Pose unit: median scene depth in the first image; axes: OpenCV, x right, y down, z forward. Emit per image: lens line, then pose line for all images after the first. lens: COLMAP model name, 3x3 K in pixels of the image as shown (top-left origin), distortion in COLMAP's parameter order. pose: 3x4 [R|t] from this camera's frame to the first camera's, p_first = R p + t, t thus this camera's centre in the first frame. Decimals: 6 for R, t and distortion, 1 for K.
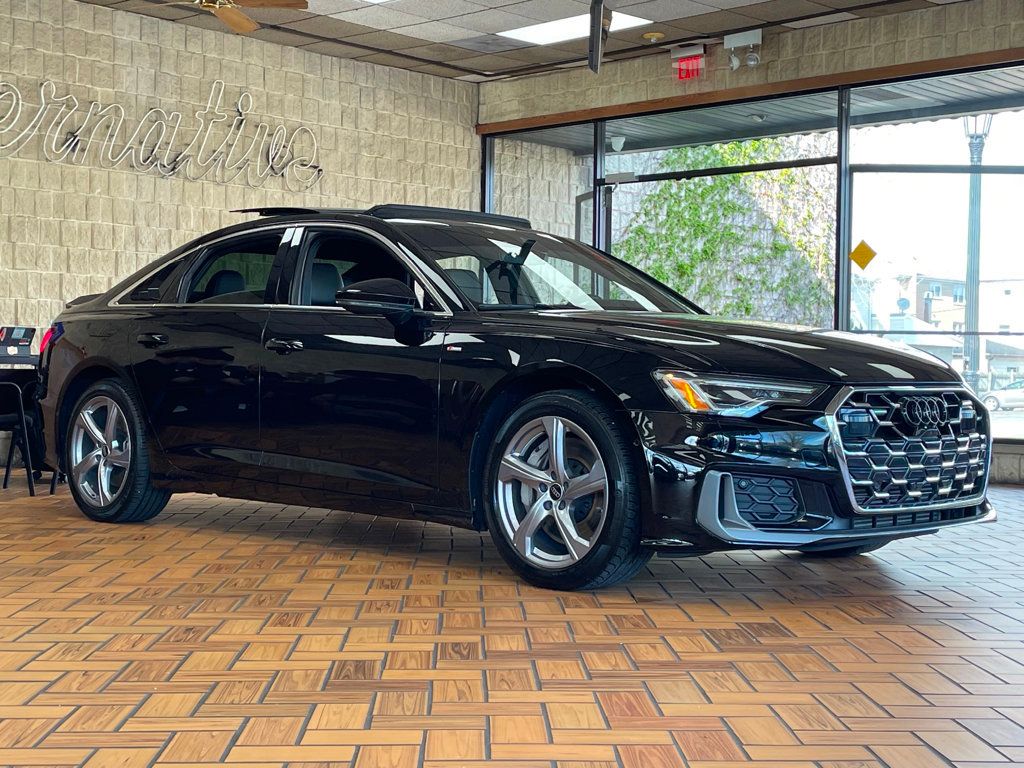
lens RADIAL K [[1531.3, 0, 512.4], [0, 1531.3, 381.7], [0, 0, 1]] dist [0.088582, 0.000000]
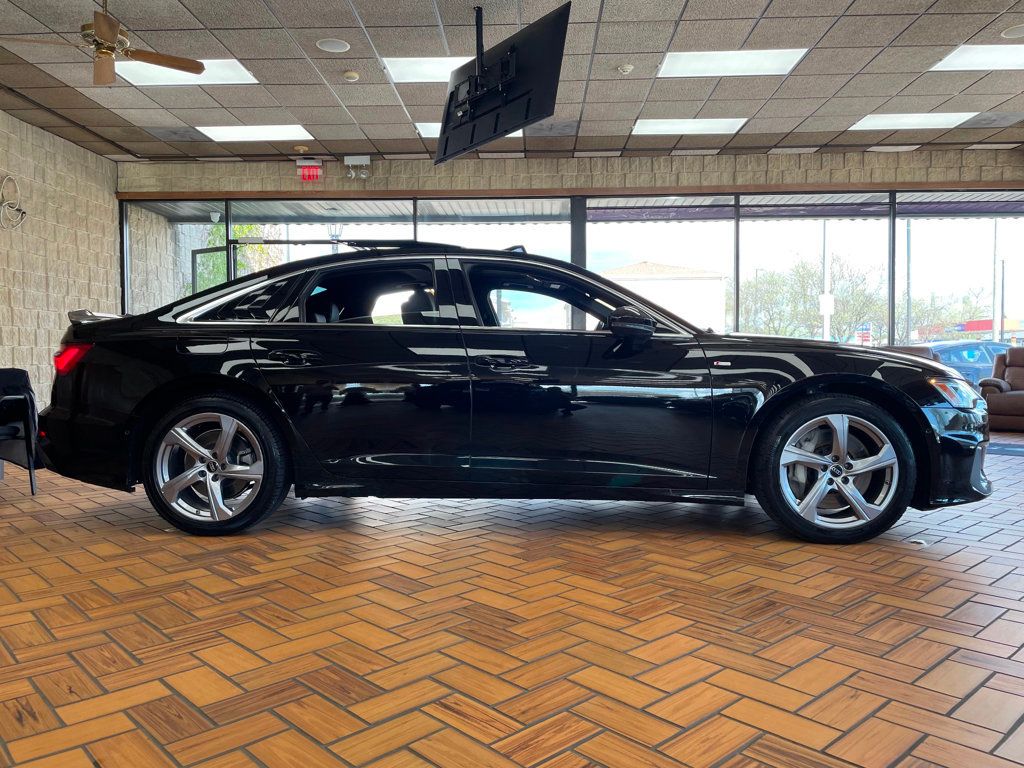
lens RADIAL K [[771.9, 0, 512.5], [0, 771.9, 389.1], [0, 0, 1]] dist [-0.006780, -0.019806]
pose [[0.742234, -0.037215, 0.669106, -0.261844], [0.016044, 0.999158, 0.037774, -0.012527], [-0.669948, -0.017302, 0.742206, 0.282975]]
